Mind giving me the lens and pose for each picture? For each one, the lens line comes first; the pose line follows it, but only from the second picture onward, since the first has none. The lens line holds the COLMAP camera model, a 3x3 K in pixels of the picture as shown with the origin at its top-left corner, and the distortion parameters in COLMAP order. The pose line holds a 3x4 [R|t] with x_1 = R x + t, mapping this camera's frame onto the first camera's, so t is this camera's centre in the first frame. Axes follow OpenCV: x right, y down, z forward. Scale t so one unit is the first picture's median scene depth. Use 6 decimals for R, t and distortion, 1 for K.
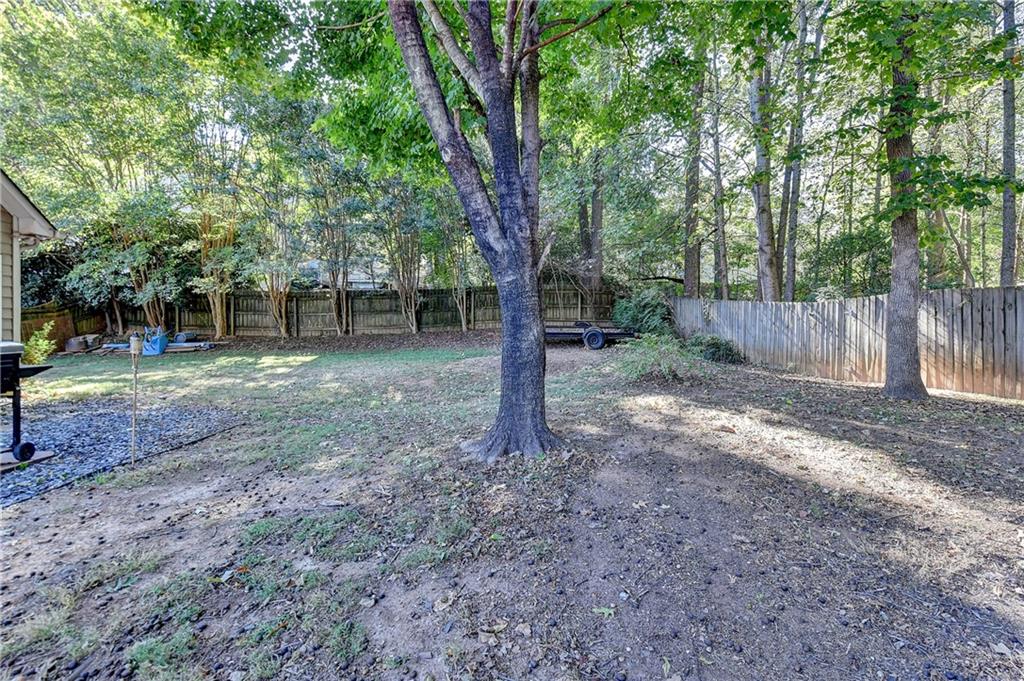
lens RADIAL K [[565.9, 0, 512.0], [0, 565.9, 340.5], [0, 0, 1]] dist [0.000277, -0.000008]
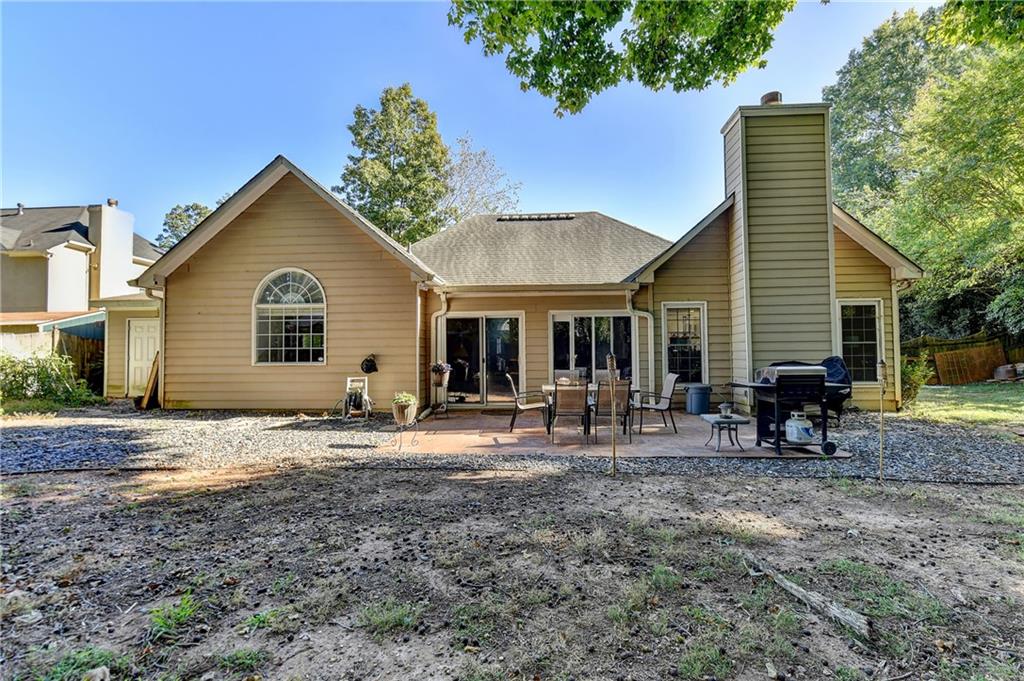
lens RADIAL K [[442.4, 0, 515.4], [0, 442.4, 355.3], [0, 0, 1]] dist [0.000171, -0.000028]
pose [[-0.242173, -0.006434, -0.970212, 0.267646], [-0.021015, 0.999778, -0.001385, -0.005342], [0.970005, 0.020054, -0.242254, 0.417775]]
